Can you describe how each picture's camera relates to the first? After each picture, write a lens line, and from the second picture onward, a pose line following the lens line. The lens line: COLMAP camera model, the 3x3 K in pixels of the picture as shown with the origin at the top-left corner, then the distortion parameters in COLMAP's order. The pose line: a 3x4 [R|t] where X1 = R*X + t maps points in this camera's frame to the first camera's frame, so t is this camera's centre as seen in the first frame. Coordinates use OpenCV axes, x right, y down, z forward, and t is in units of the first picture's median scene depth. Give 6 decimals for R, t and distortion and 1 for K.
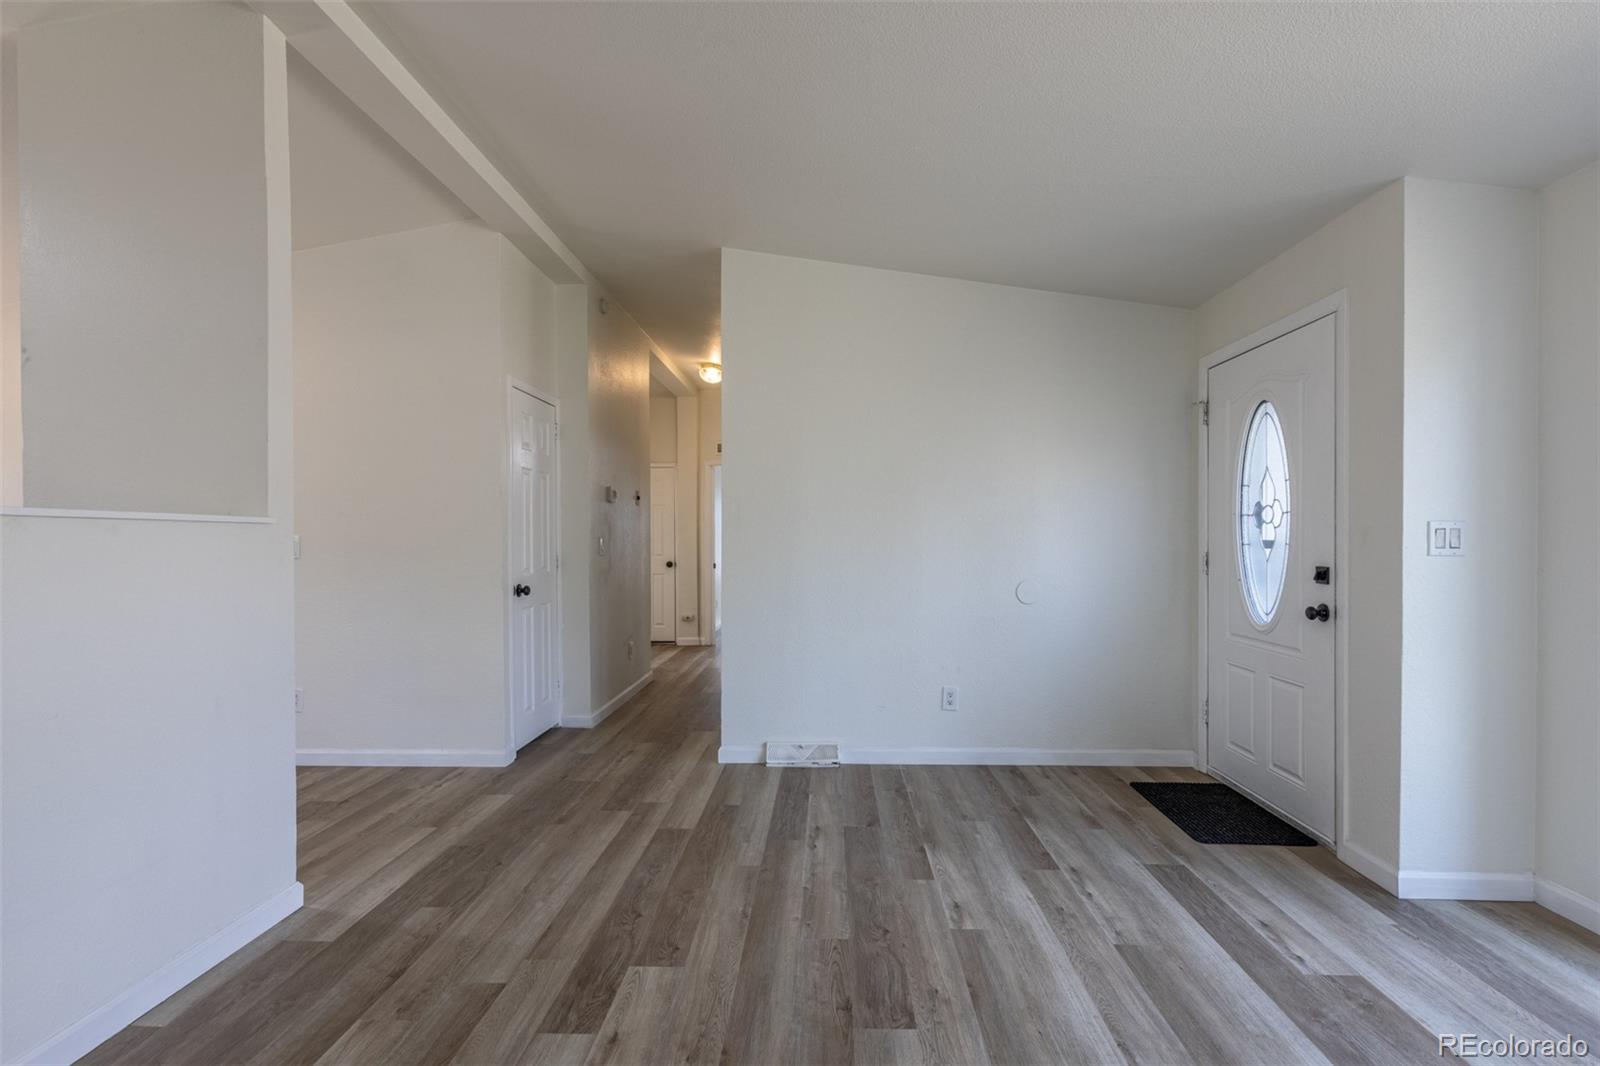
lens RADIAL K [[719.5, 0, 801.7], [0, 719.5, 537.5], [0, 0, 1]] dist [0.001960, -0.000742]
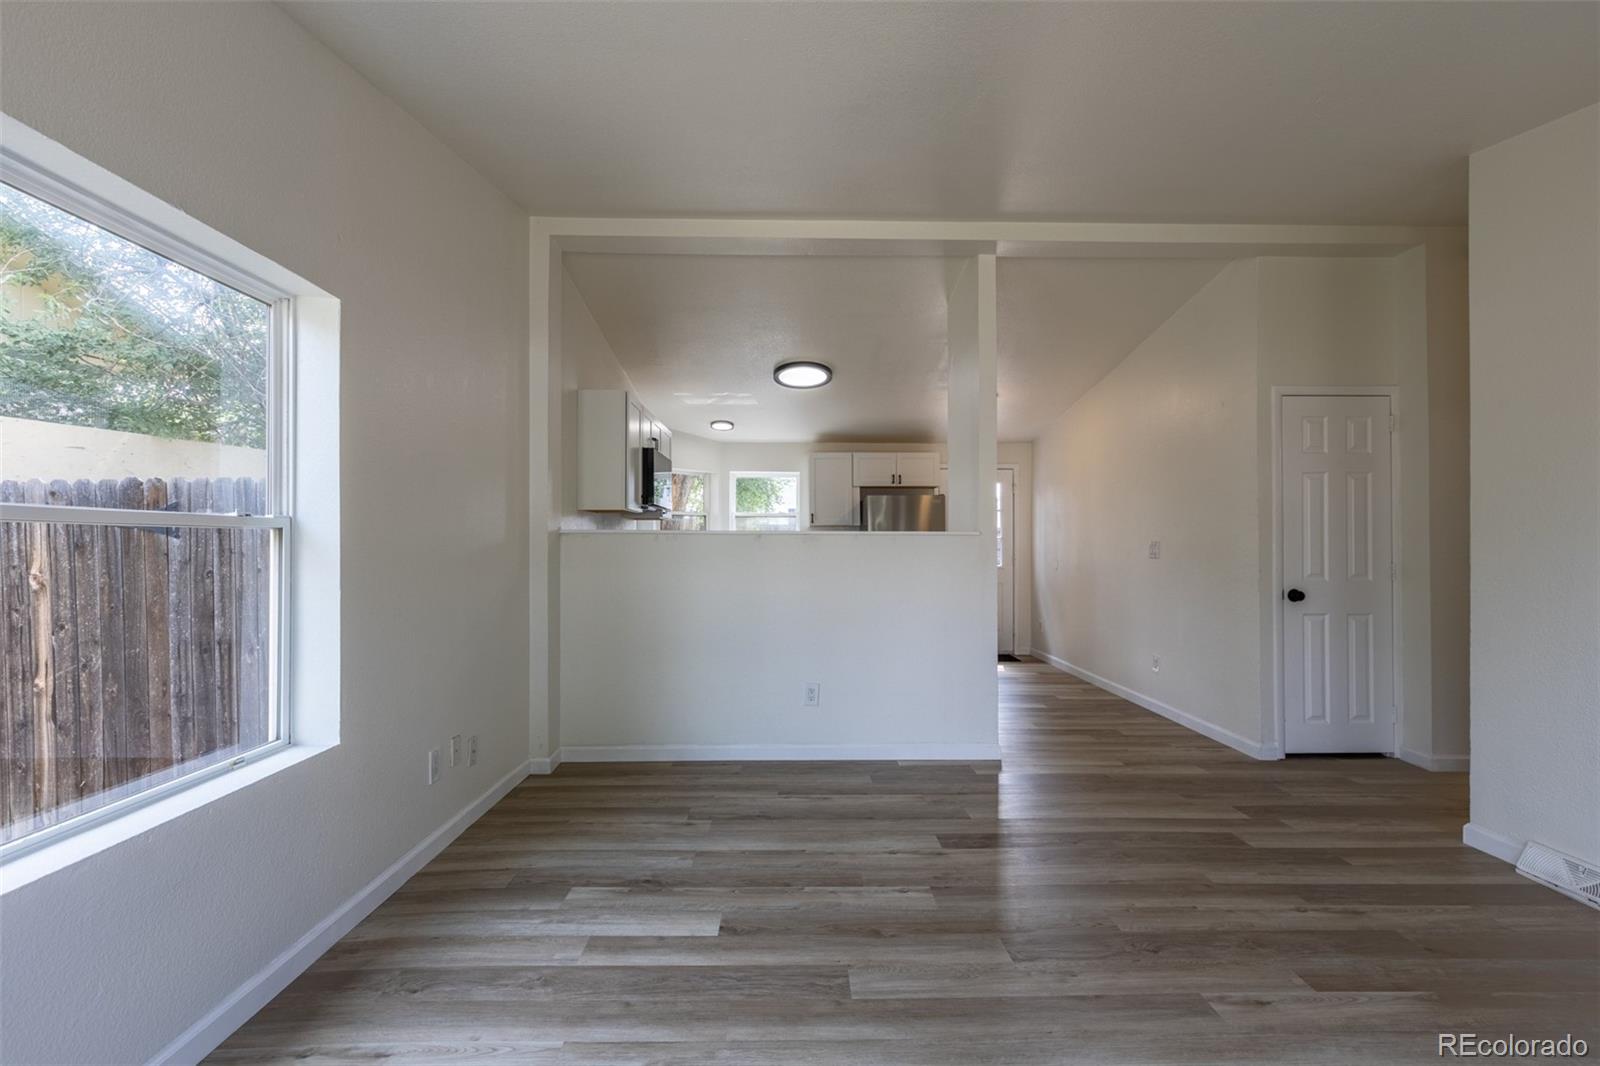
lens RADIAL K [[719.5, 0, 801.7], [0, 719.5, 537.5], [0, 0, 1]] dist [0.001960, -0.000742]
pose [[0.057027, -0.006011, -0.998355, 0.836710], [0.000167, 0.999982, -0.006011, -0.001153], [0.998373, 0.000176, 0.057027, 0.375087]]
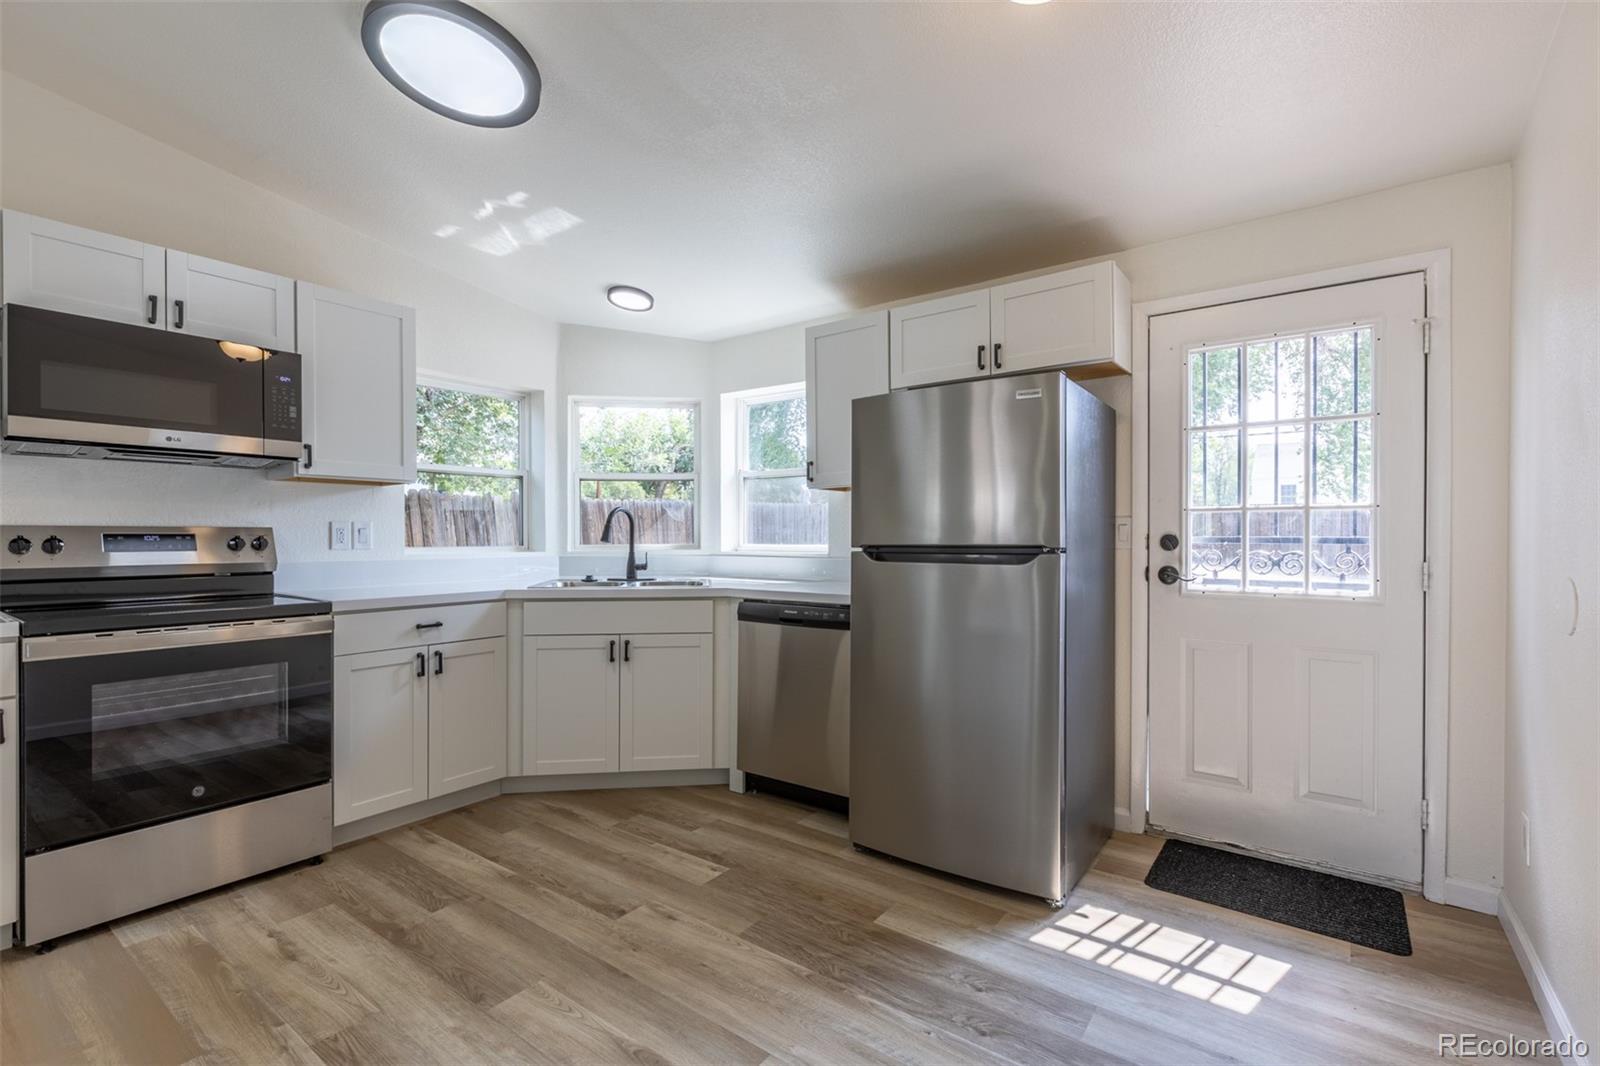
lens RADIAL K [[717.0, 0, 802.3], [0, 717.0, 537.0], [0, 0, 1]] dist [0.001847, -0.000438]
pose [[-0.560053, 0.009490, -0.828402, -0.884120], [0.006163, 0.999954, 0.007289, 0.012823], [0.828434, -0.001024, -0.560086, 1.265275]]
